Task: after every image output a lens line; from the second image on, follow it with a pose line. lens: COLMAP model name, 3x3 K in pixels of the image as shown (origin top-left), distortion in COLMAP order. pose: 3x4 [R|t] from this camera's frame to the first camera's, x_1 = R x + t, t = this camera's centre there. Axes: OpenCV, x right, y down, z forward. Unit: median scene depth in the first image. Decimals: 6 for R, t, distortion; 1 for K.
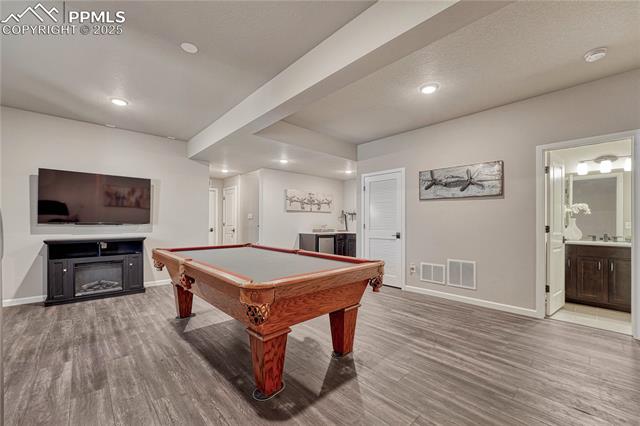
lens RADIAL K [[260.2, 0, 323.0], [0, 260.2, 225.2], [0, 0, 1]] dist [-0.007241, 0.000151]
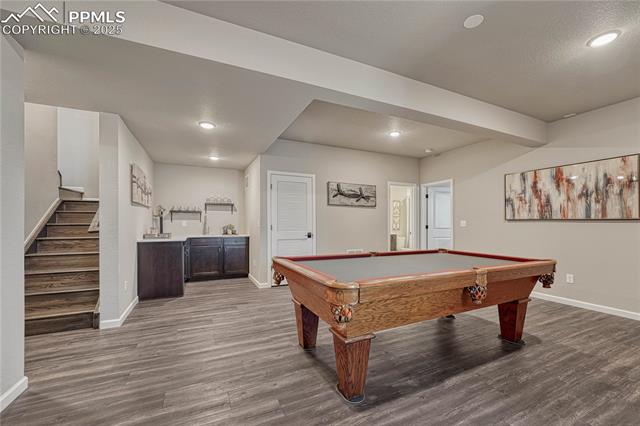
lens RADIAL K [[260.2, 0, 323.0], [0, 260.2, 225.2], [0, 0, 1]] dist [-0.007241, 0.000151]
pose [[0.306262, -0.006259, 0.951927, -0.790576], [0.009276, 0.999951, 0.003590, -0.006118], [-0.951902, 0.007731, 0.306305, 0.646377]]
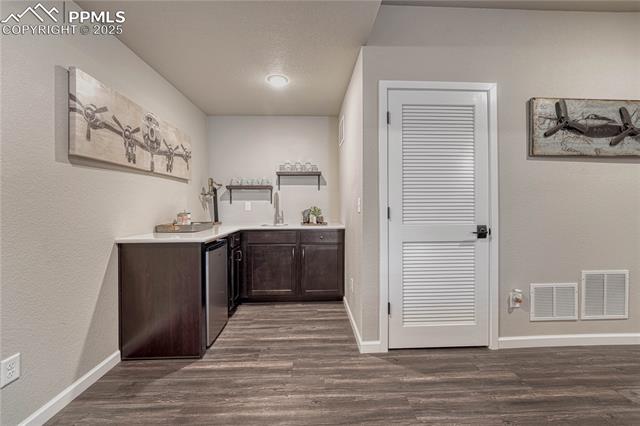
lens RADIAL K [[263.9, 0, 323.7], [0, 263.9, 210.5], [0, 0, 1]] dist [-0.008621, 0.000105]
pose [[0.652182, -0.016083, 0.757892, -0.252180], [0.013627, 0.999862, 0.009492, -0.006165], [-0.757940, 0.004138, 0.652311, 0.967537]]
